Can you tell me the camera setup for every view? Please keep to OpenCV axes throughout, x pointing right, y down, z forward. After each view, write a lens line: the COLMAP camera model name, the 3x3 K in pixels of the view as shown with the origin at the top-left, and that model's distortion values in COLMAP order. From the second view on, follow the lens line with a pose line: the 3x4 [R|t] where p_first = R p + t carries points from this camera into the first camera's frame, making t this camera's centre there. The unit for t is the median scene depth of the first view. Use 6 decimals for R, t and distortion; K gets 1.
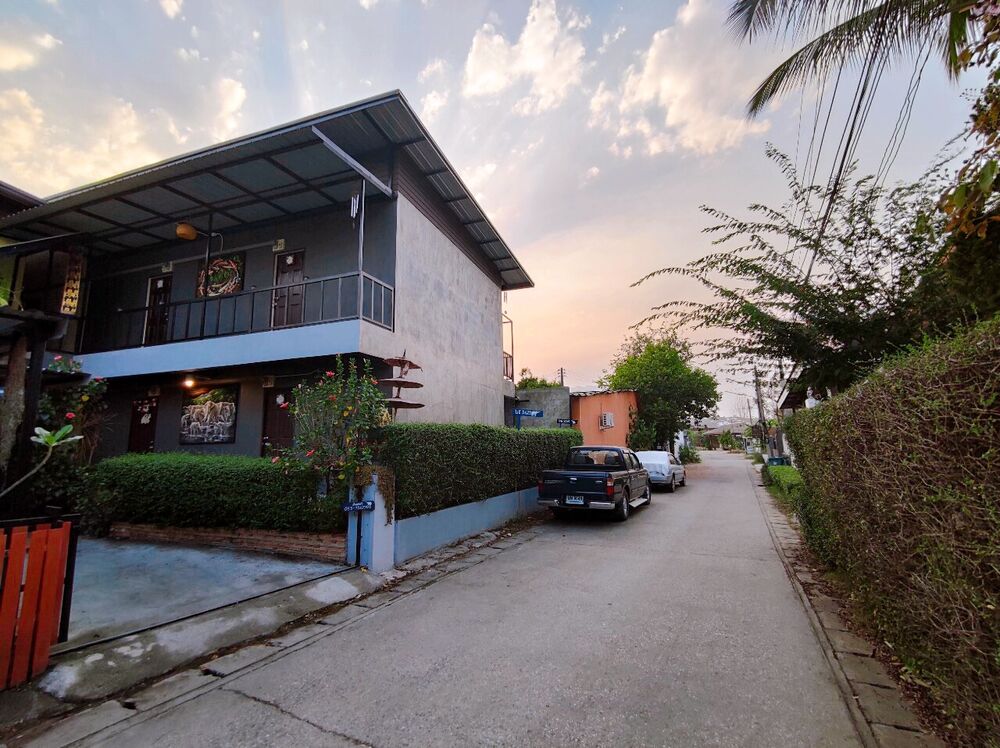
lens RADIAL K [[455.2, 0, 504.0], [0, 455.2, 374.1], [0, 0, 1]] dist [0.038943, -0.019226]
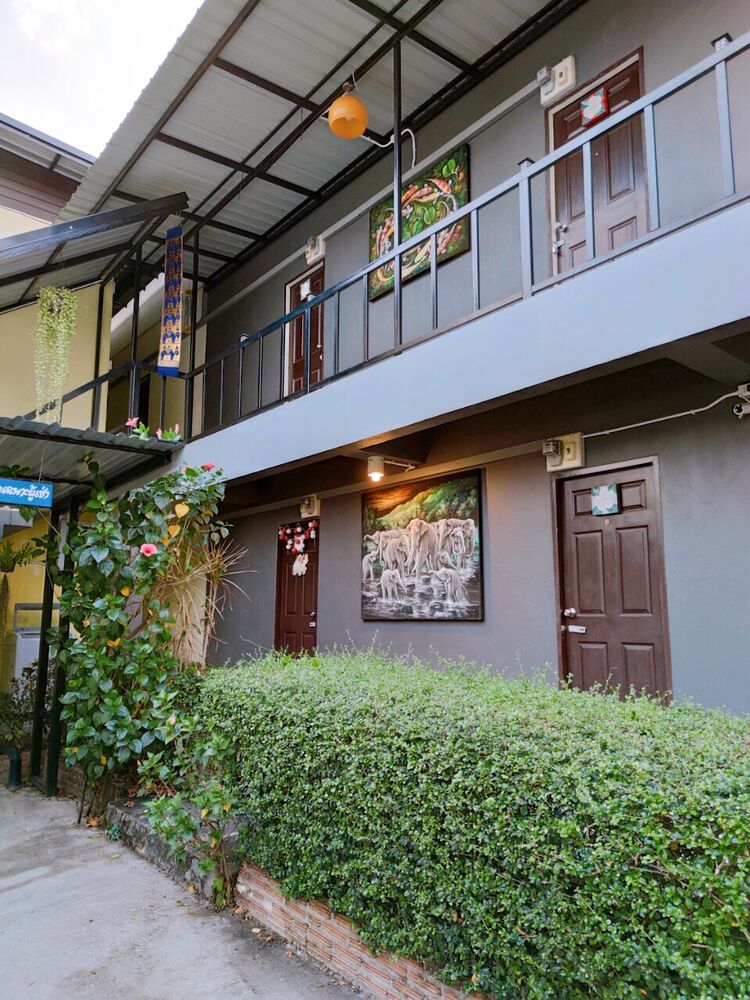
lens RADIAL K [[705.3, 0, 376.9], [0, 705.3, 508.0], [0, 0, 1]] dist [0.113849, -0.130113]
pose [[0.855325, -0.059752, -0.514634, -0.385284], [0.062532, 0.997971, -0.011942, 0.061411], [0.514304, -0.021967, 0.857327, 0.491171]]
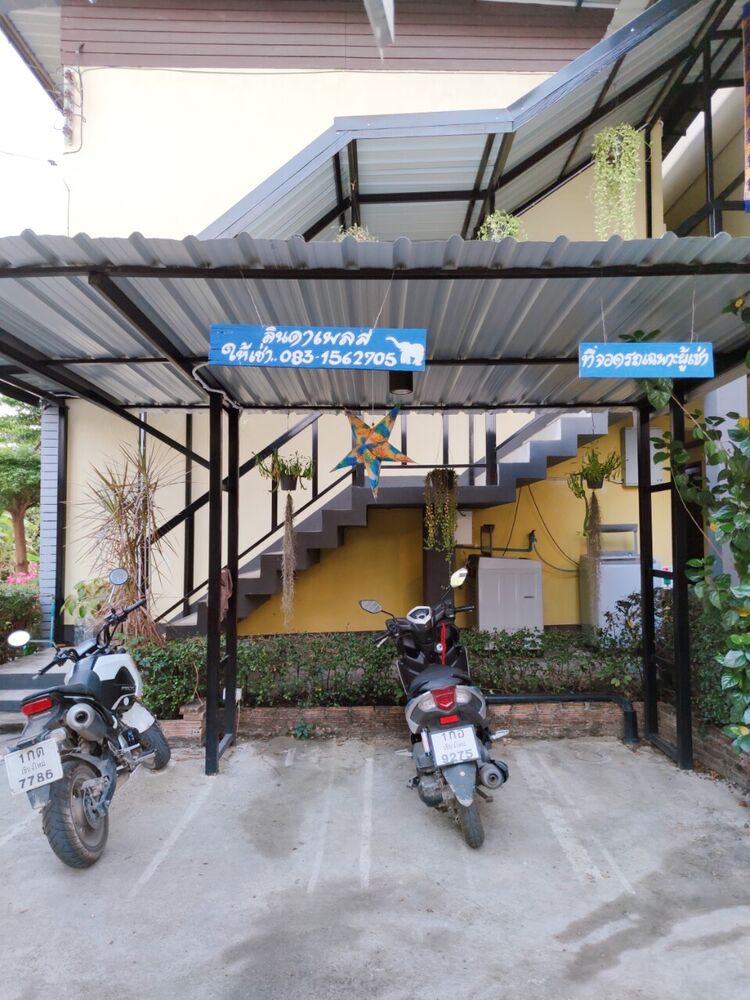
lens RADIAL K [[705.3, 0, 376.9], [0, 705.3, 508.0], [0, 0, 1]] dist [0.113849, -0.130113]
pose [[0.342374, -0.027982, -0.939147, -0.580448], [0.150126, 0.988344, 0.025281, 0.067269], [0.927493, -0.149646, 0.342584, 0.543325]]
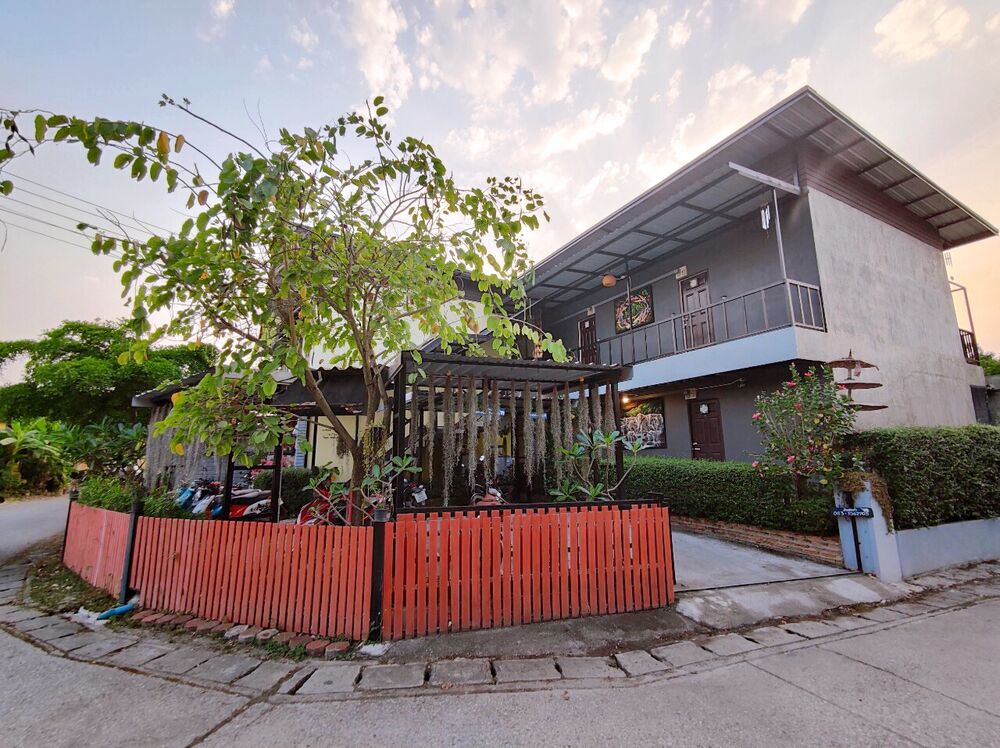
lens RADIAL K [[461.1, 0, 500.0], [0, 461.1, 372.3], [0, 0, 1]] dist [0.013011, -0.001085]
pose [[0.751236, -0.111454, -0.650556, -0.129085], [0.104832, 0.993276, -0.049114, -0.031568], [0.651656, -0.031303, 0.757869, -0.177437]]
